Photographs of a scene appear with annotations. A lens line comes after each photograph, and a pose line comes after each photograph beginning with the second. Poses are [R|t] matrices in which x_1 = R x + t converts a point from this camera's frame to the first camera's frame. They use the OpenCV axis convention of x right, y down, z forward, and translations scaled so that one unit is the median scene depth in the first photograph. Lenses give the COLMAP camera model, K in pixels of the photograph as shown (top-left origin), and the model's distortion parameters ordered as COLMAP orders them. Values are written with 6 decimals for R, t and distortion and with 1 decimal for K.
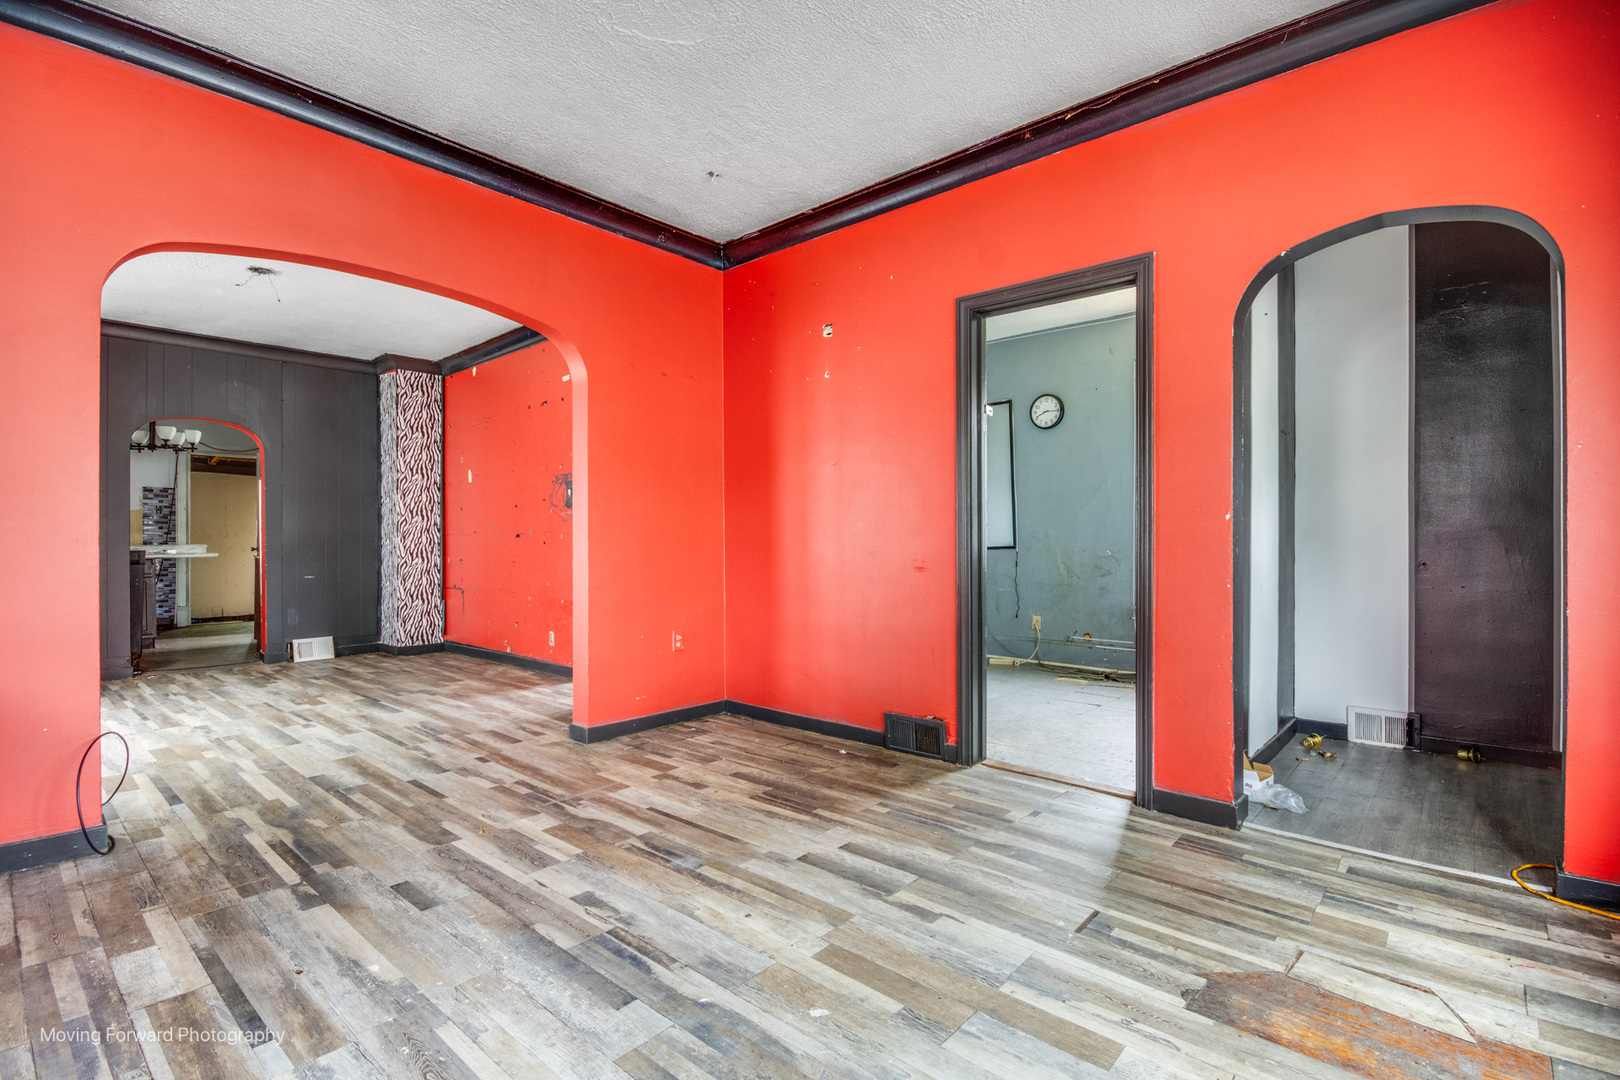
lens RADIAL K [[760.6, 0, 814.4], [0, 760.6, 535.9], [0, 0, 1]] dist [0.015750, -0.000746]
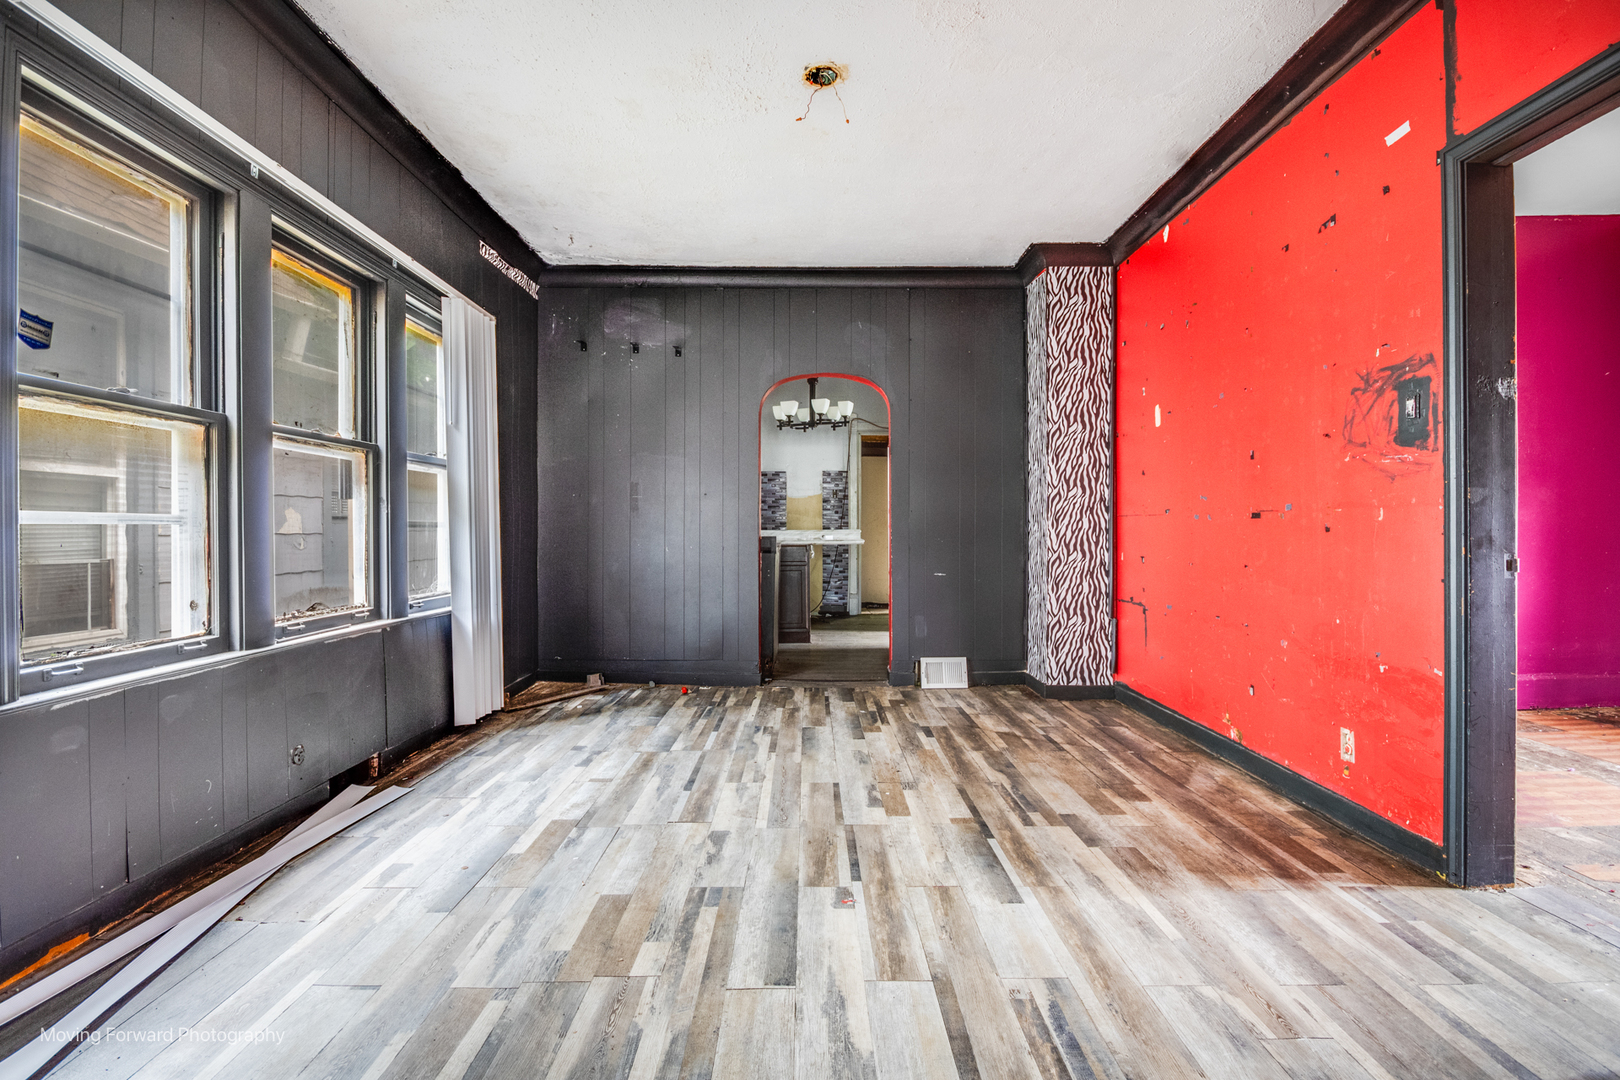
lens RADIAL K [[766.5, 0, 797.1], [0, 766.5, 529.5], [0, 0, 1]] dist [-0.009072, -0.000779]
pose [[0.662988, 0.006053, -0.748606, -0.196277], [-0.000407, 0.999970, 0.007725, 0.004970], [0.748630, -0.004817, 0.662971, 0.405147]]
